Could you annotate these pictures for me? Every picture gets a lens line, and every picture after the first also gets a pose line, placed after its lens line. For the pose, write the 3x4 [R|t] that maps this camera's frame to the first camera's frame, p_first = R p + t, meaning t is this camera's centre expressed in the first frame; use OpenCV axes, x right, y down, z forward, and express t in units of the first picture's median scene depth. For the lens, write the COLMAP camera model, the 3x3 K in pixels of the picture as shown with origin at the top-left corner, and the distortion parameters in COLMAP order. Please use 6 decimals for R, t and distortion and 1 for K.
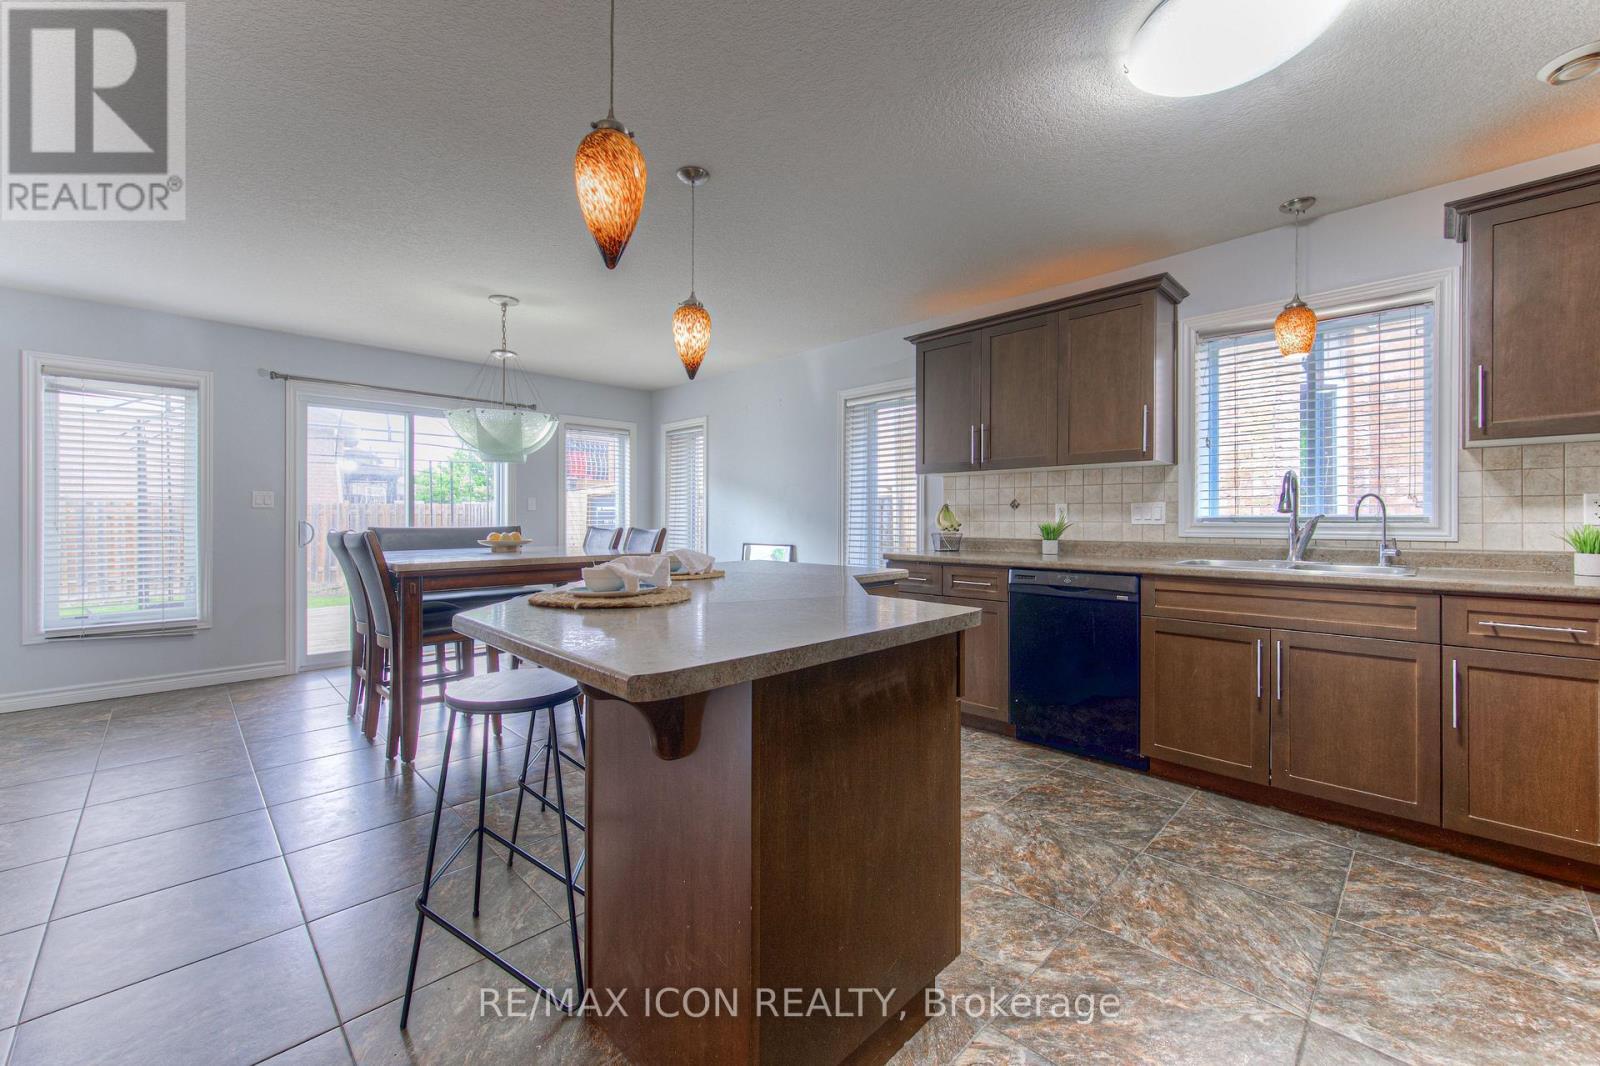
lens RADIAL K [[643.9, 0, 810.4], [0, 643.9, 530.6], [0, 0, 1]] dist [-0.000800, -0.000075]
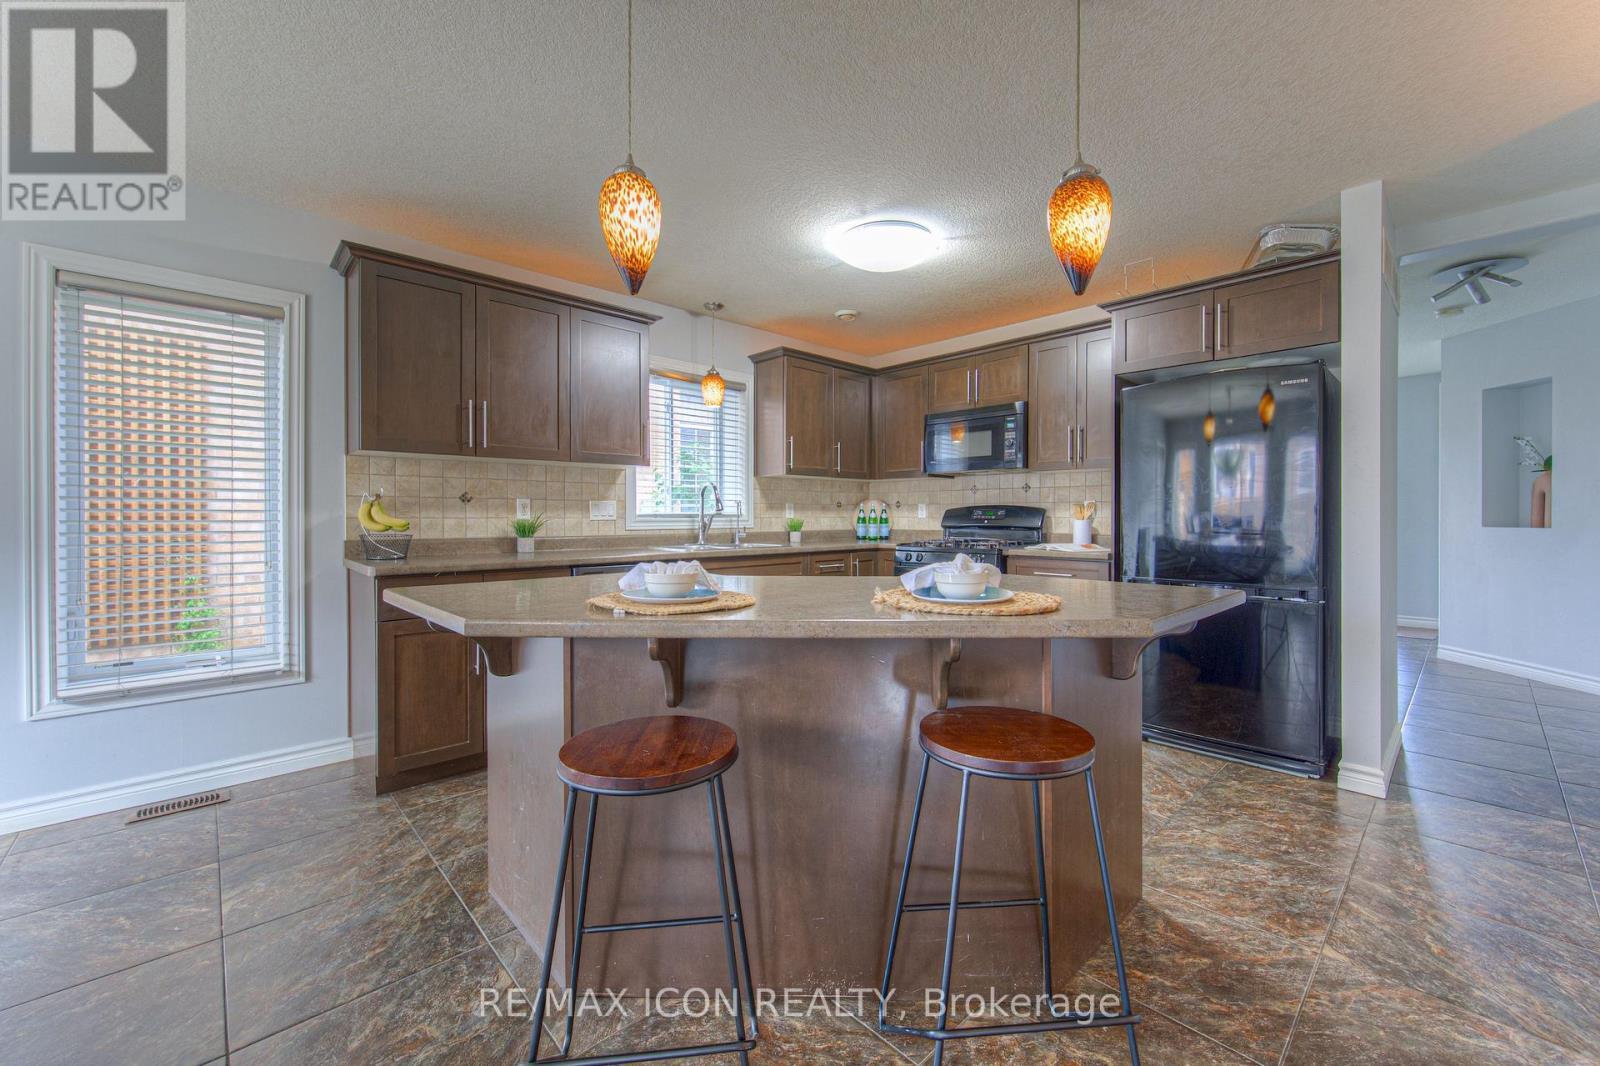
lens RADIAL K [[643.9, 0, 808.6], [0, 643.9, 518.1], [0, 0, 1]] dist [-0.000800, -0.000075]
pose [[0.025306, -0.005882, 0.999662, -0.610002], [0.017448, 0.999833, 0.005441, -0.012367], [-0.999527, 0.017304, 0.025404, 0.613628]]
